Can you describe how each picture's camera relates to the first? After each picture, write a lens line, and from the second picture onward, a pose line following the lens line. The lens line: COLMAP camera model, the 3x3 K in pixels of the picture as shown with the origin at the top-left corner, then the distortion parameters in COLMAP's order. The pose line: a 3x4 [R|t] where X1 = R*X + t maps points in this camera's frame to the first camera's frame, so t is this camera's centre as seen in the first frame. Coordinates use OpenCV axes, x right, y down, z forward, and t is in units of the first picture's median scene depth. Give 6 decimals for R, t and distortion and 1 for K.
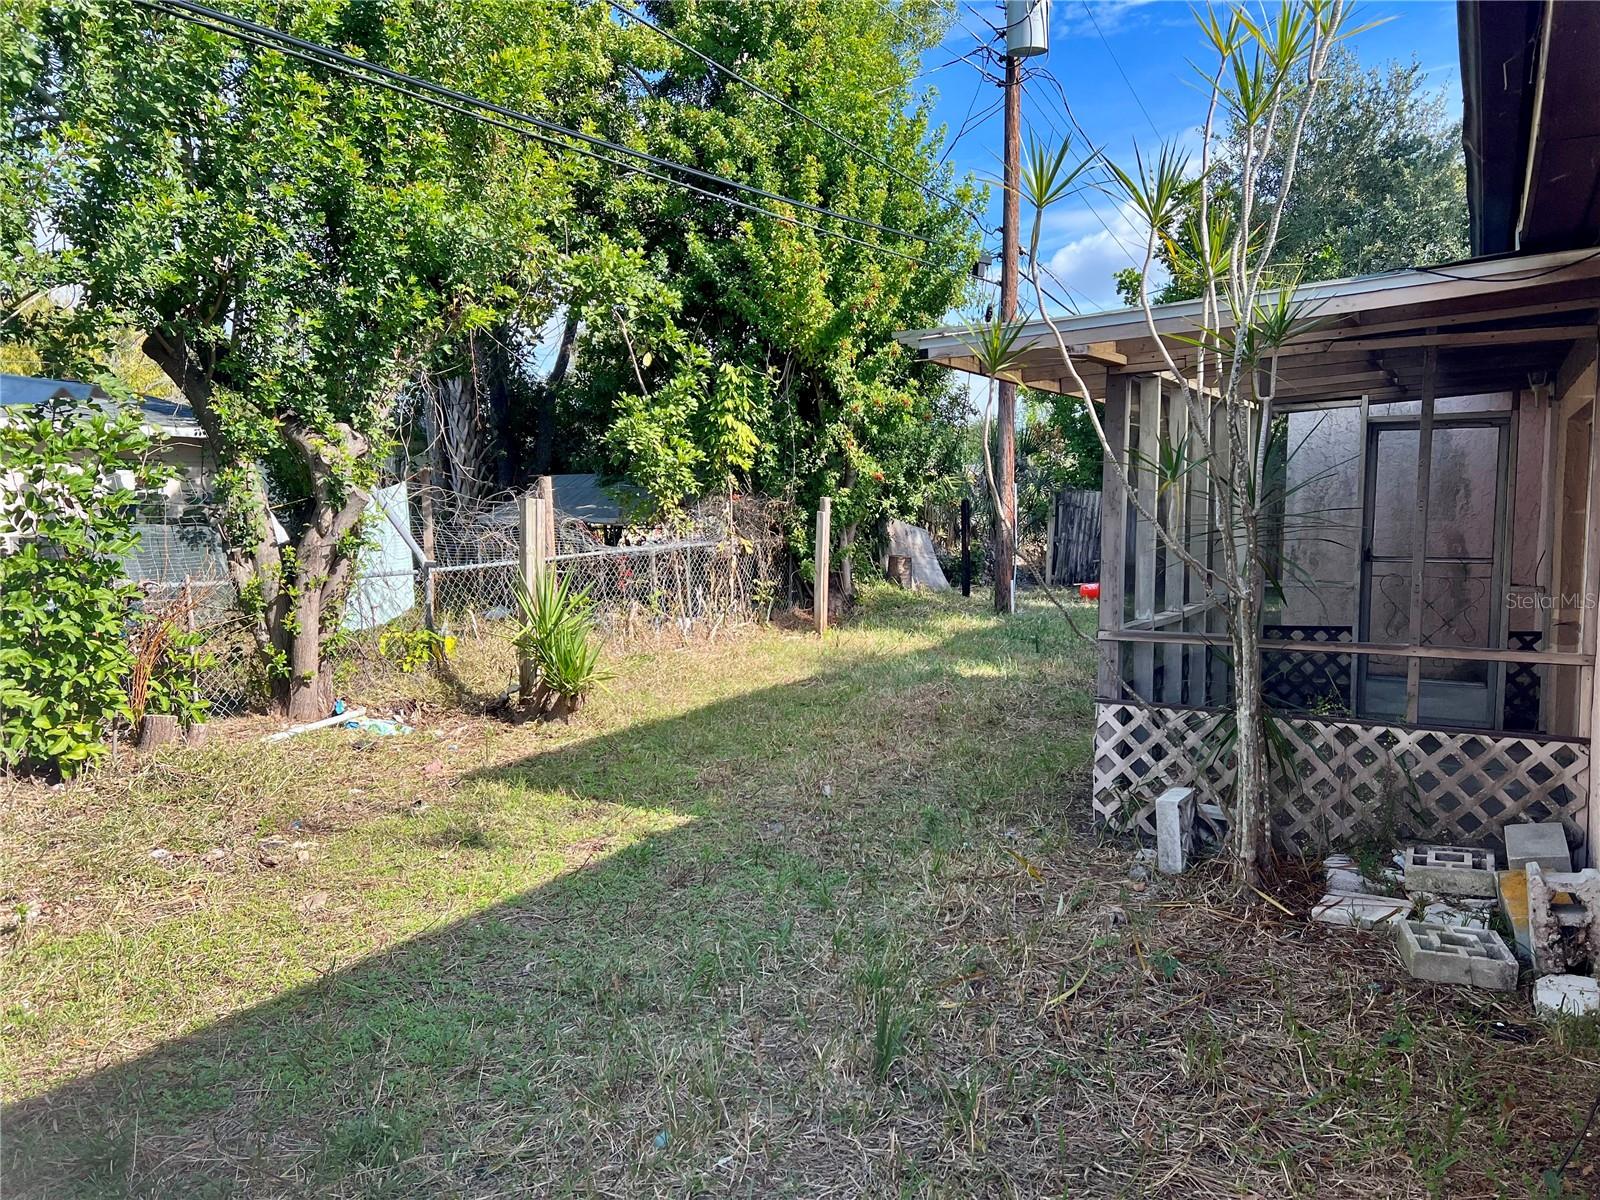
lens RADIAL K [[1206.3, 0, 802.8], [0, 1206.3, 615.8], [0, 0, 1]] dist [0.042640, -0.028396]
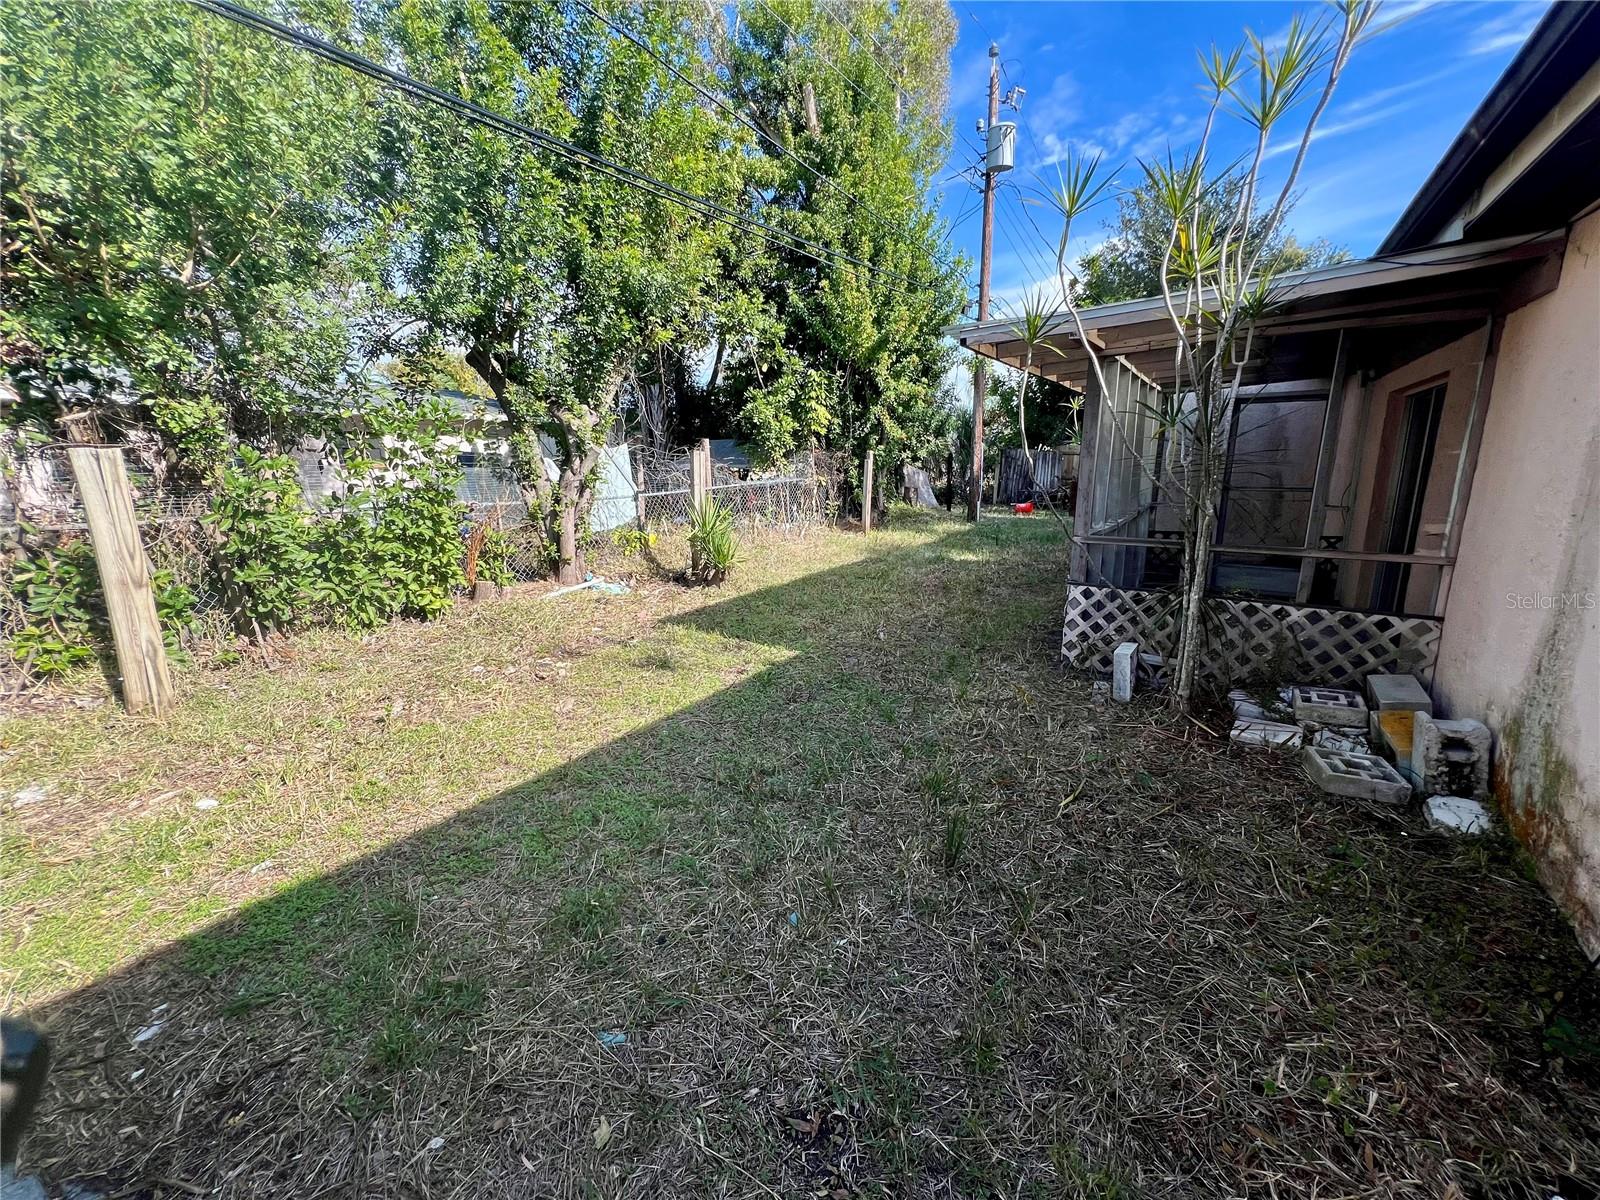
lens RADIAL K [[651.0, 0, 793.0], [0, 651.0, 601.1], [0, 0, 1]] dist [-0.000344, 0.000767]
pose [[0.996810, 0.013217, -0.078711, -0.028417], [-0.003492, 0.992472, 0.122426, -0.004438], [0.079737, -0.121761, 0.989352, 0.142676]]
